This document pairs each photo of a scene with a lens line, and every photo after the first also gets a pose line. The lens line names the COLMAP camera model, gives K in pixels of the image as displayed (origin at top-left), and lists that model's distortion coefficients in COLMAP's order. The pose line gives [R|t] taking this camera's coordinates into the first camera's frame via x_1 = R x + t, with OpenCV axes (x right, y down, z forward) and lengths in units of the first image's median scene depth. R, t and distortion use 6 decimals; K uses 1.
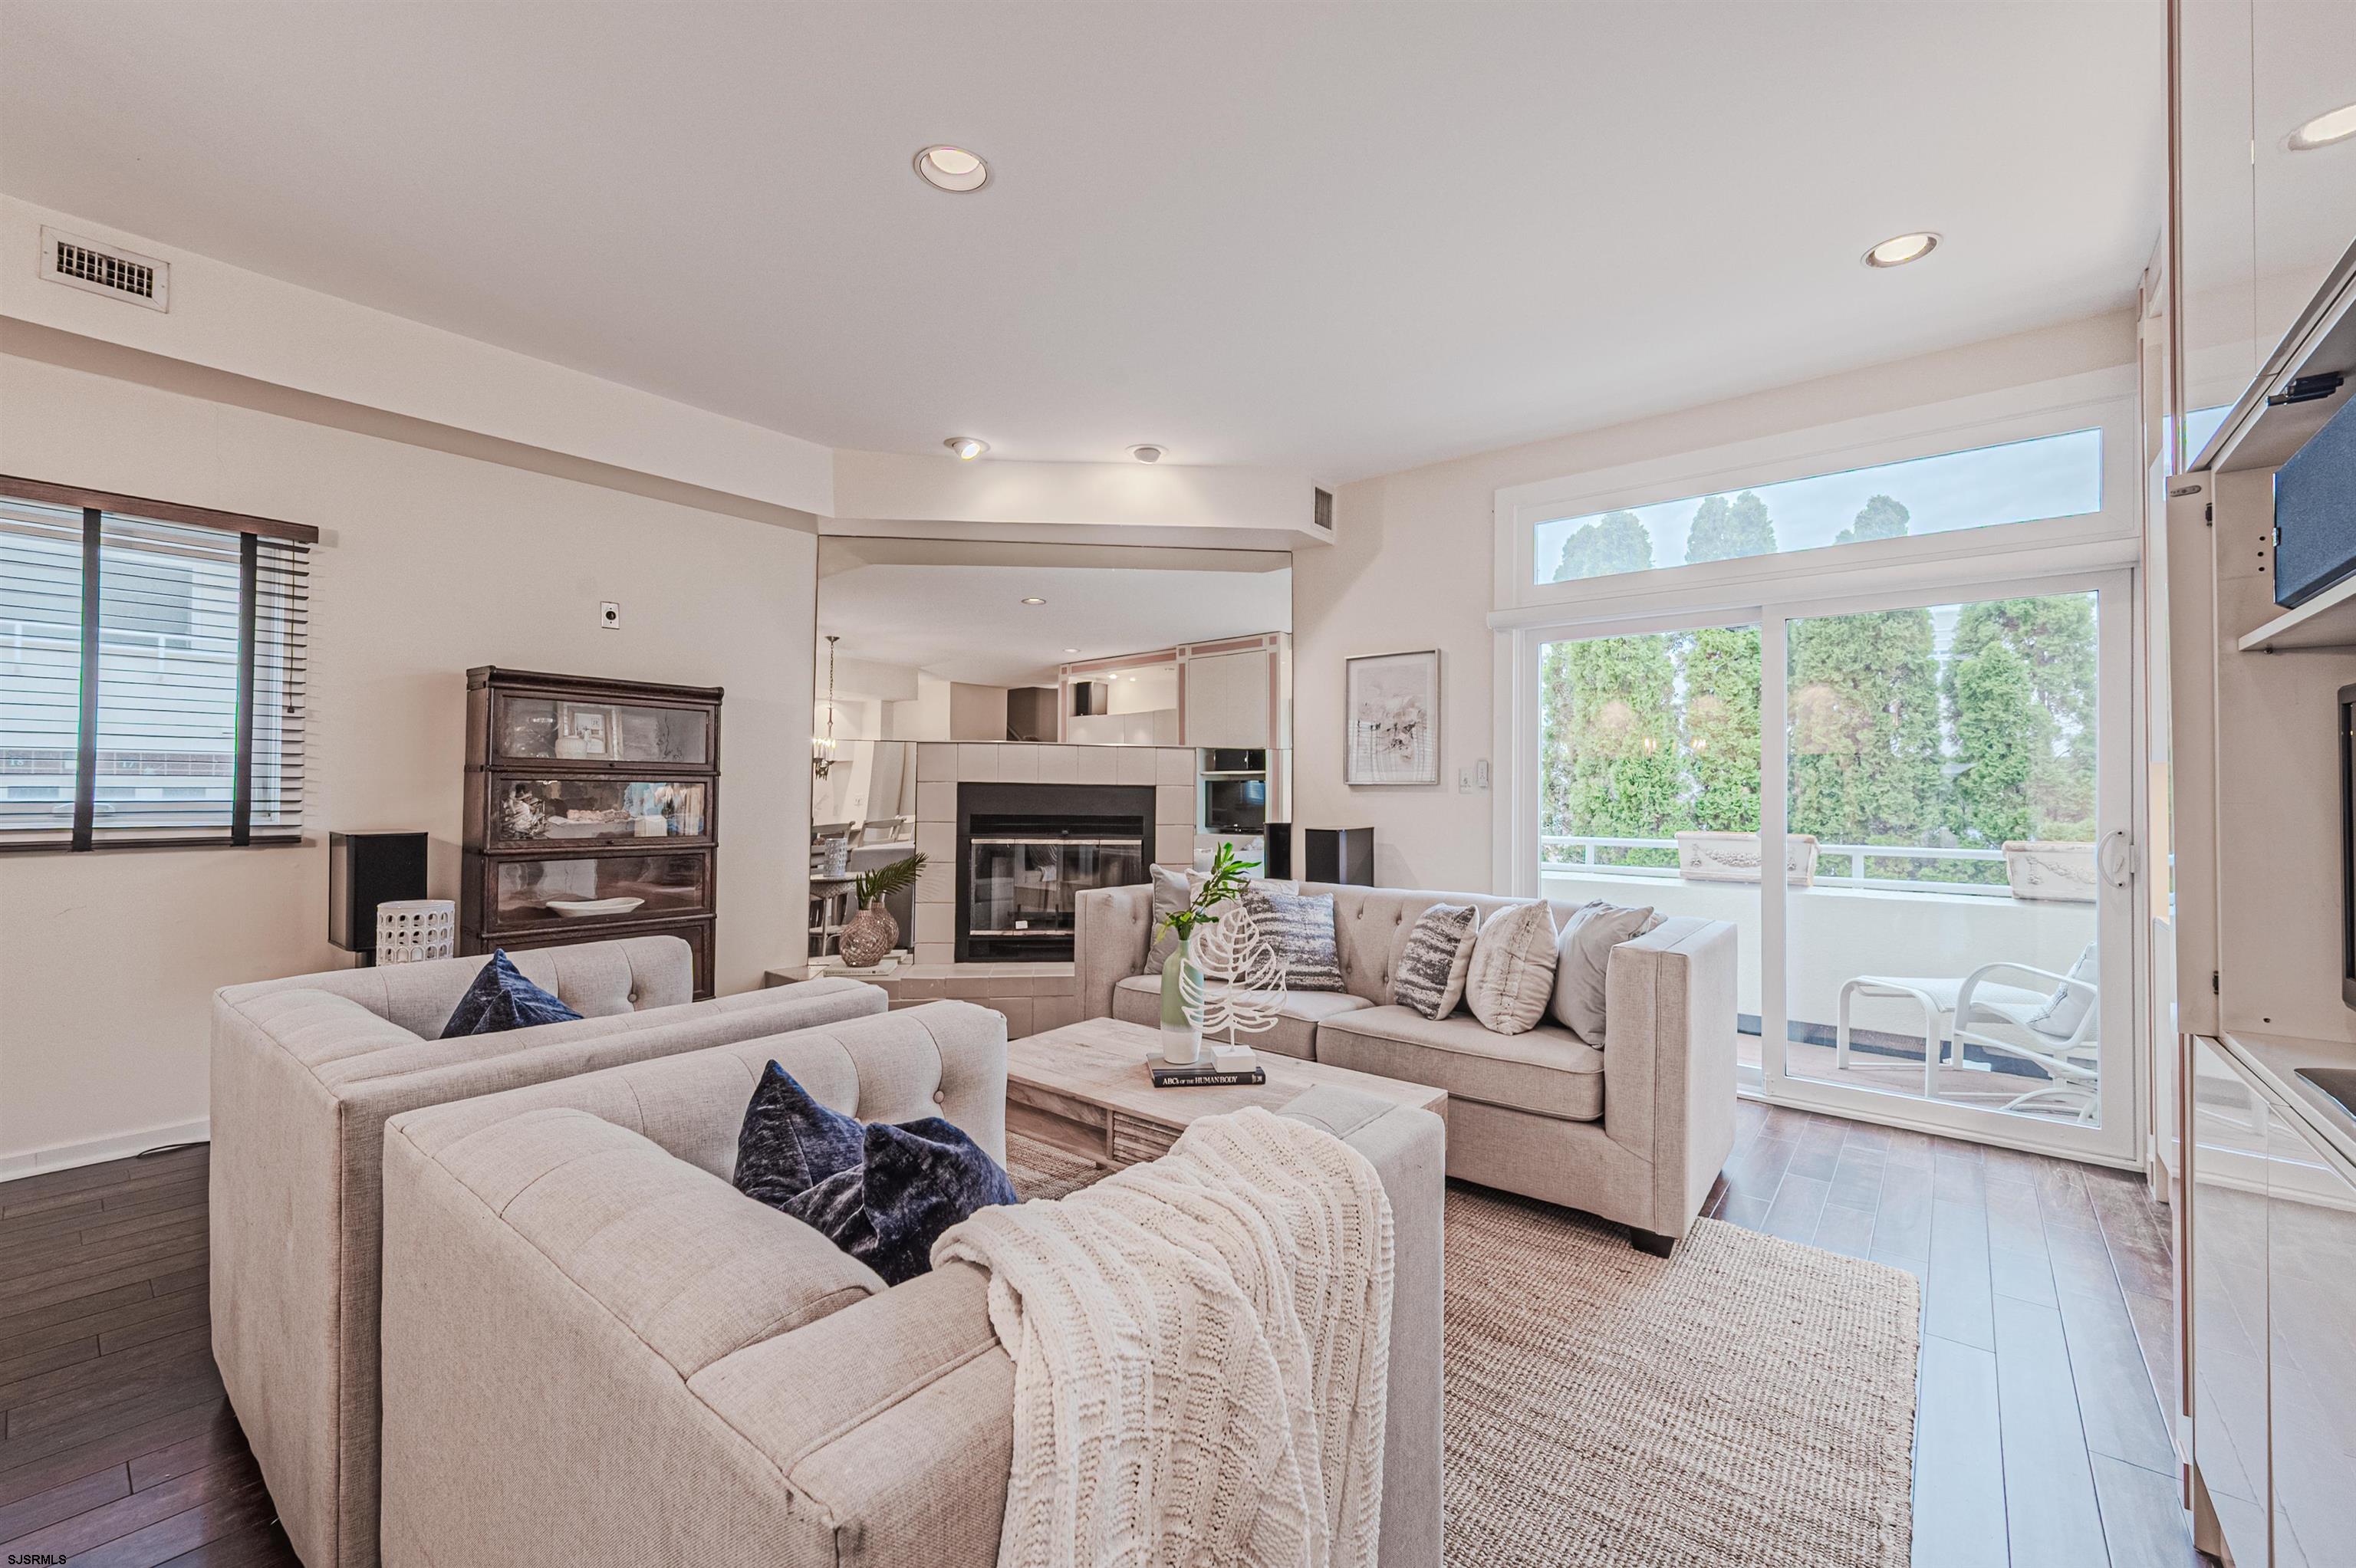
lens RADIAL K [[952.3, 0, 1172.5], [0, 952.3, 784.8], [0, 0, 1]] dist [-0.002496, -0.000128]
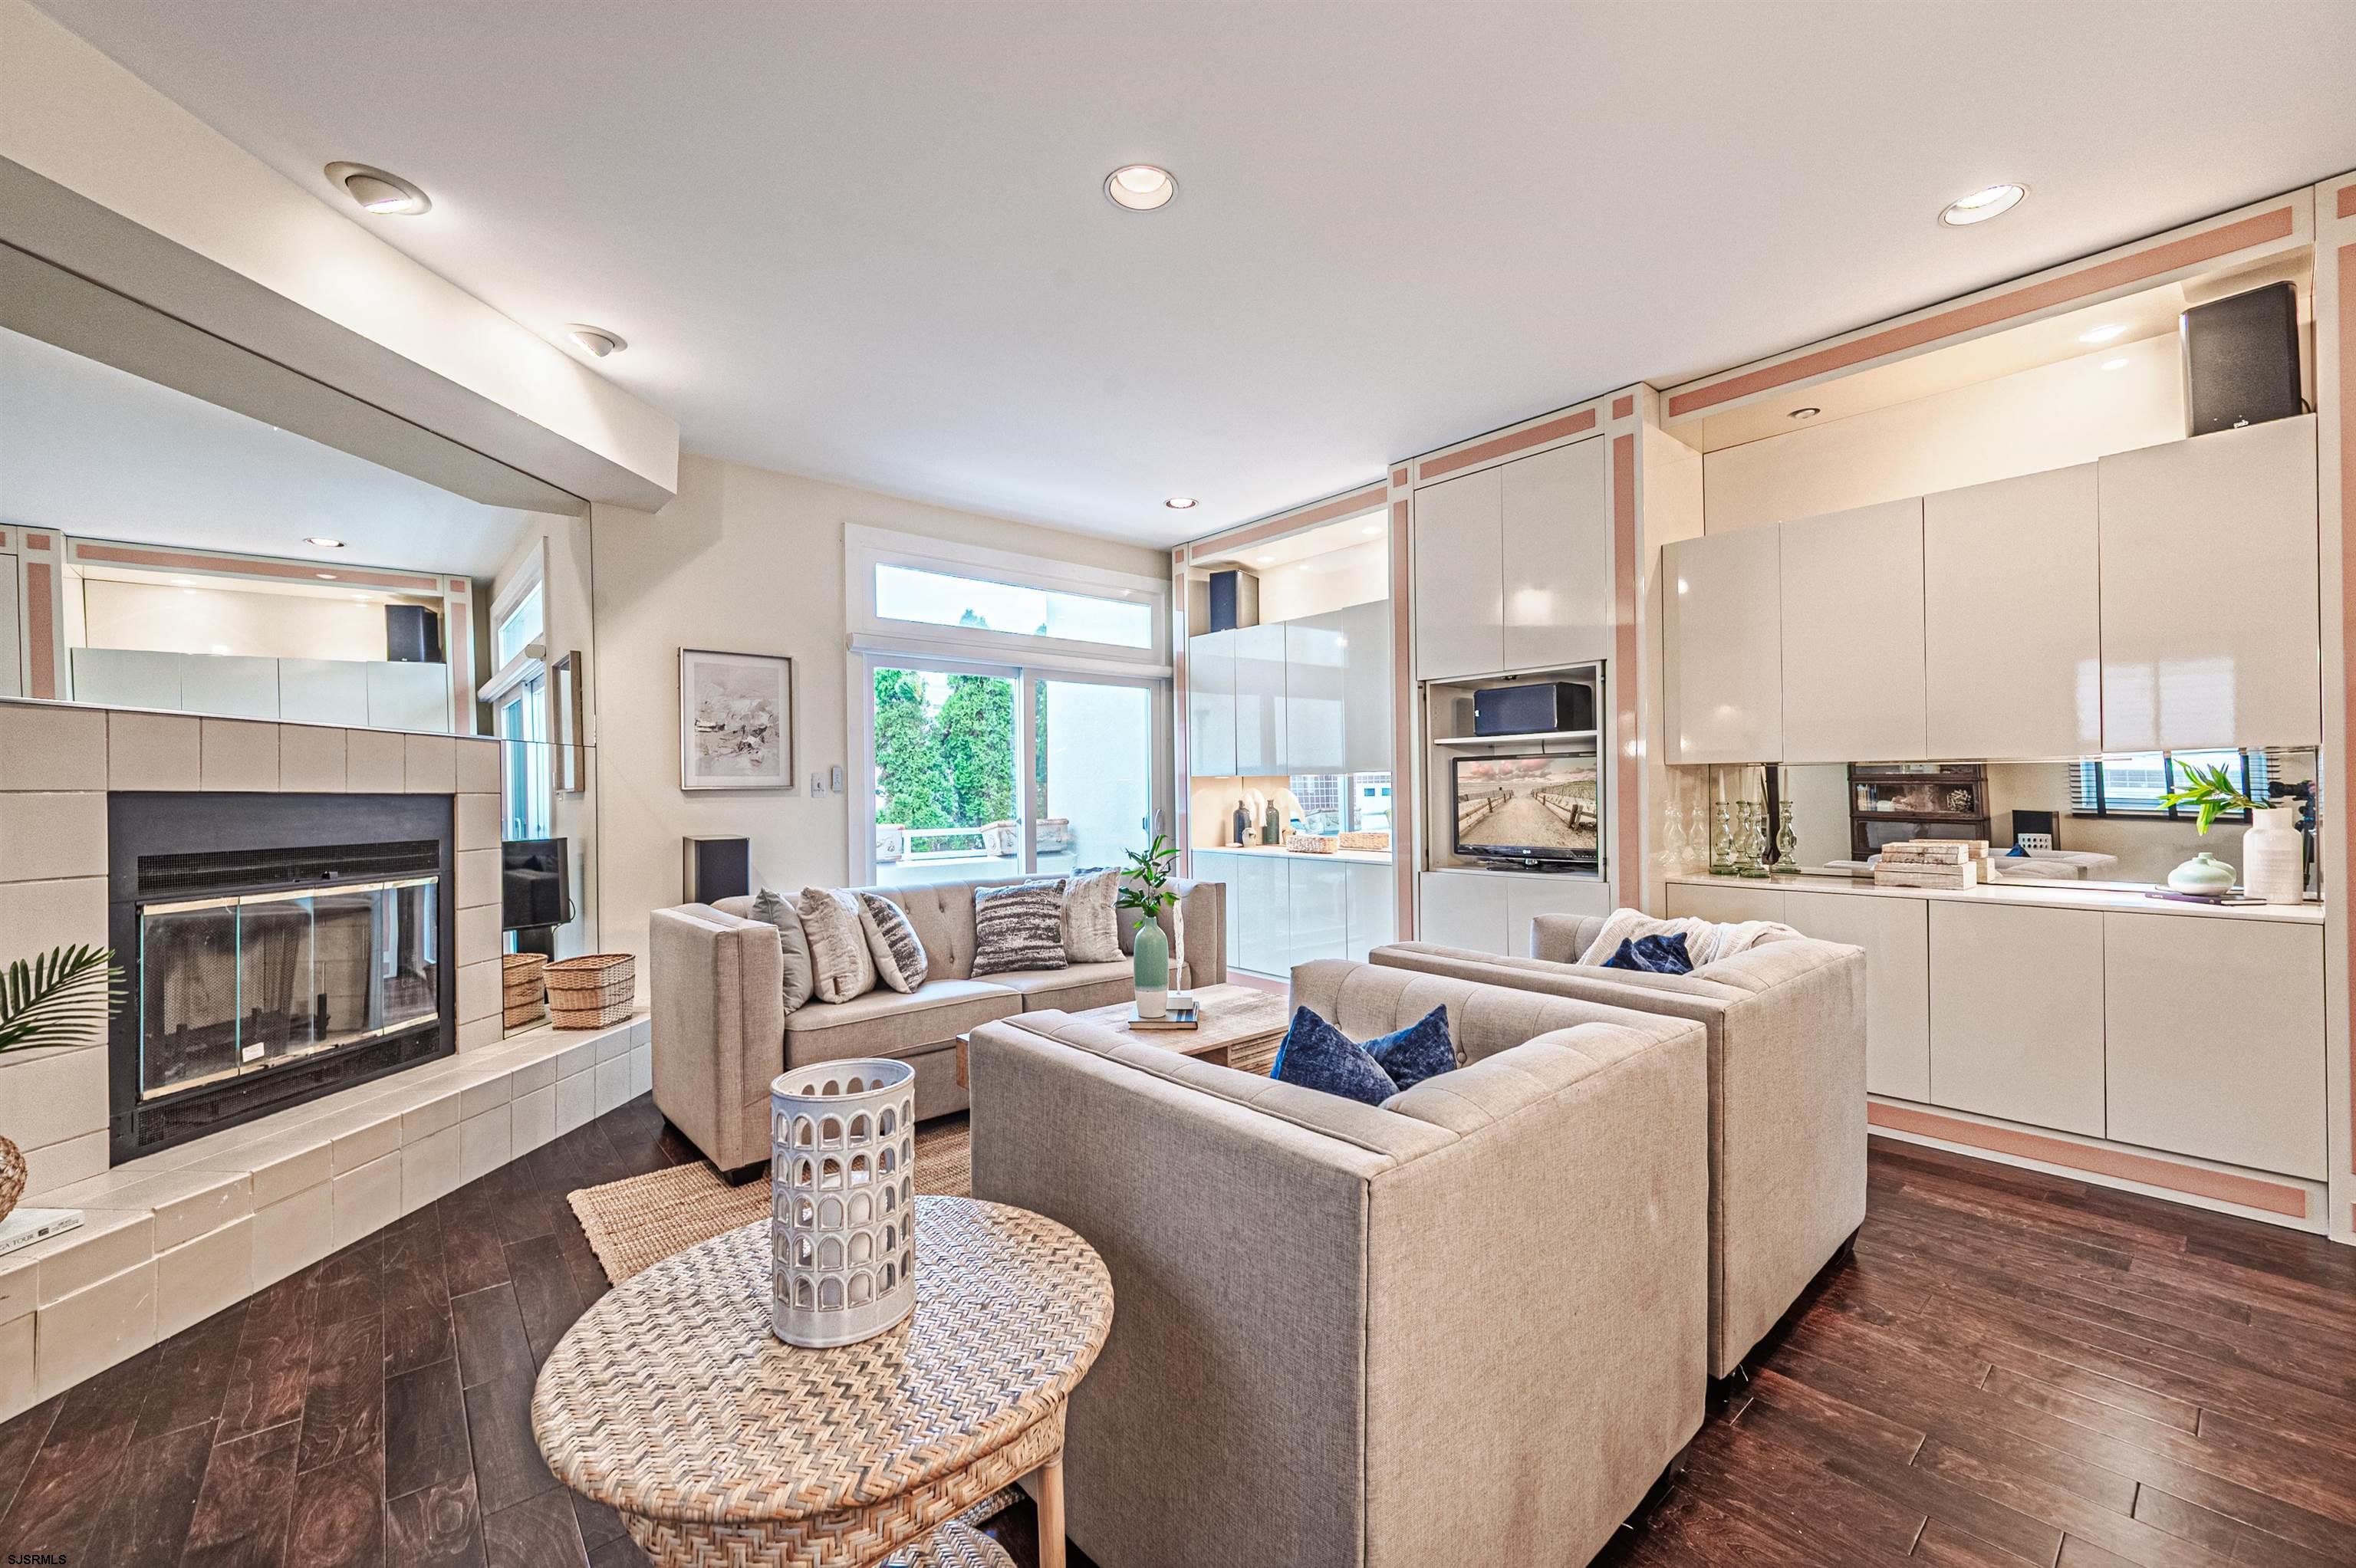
lens RADIAL K [[930.5, 0, 1174.3], [0, 930.5, 789.3], [0, 0, 1]] dist [-0.002267, -0.000007]
pose [[0.174796, -0.007267, 0.984578, -0.602913], [0.001899, 0.999973, 0.007043, -0.005884], [-0.984603, 0.000638, 0.174806, 0.393237]]
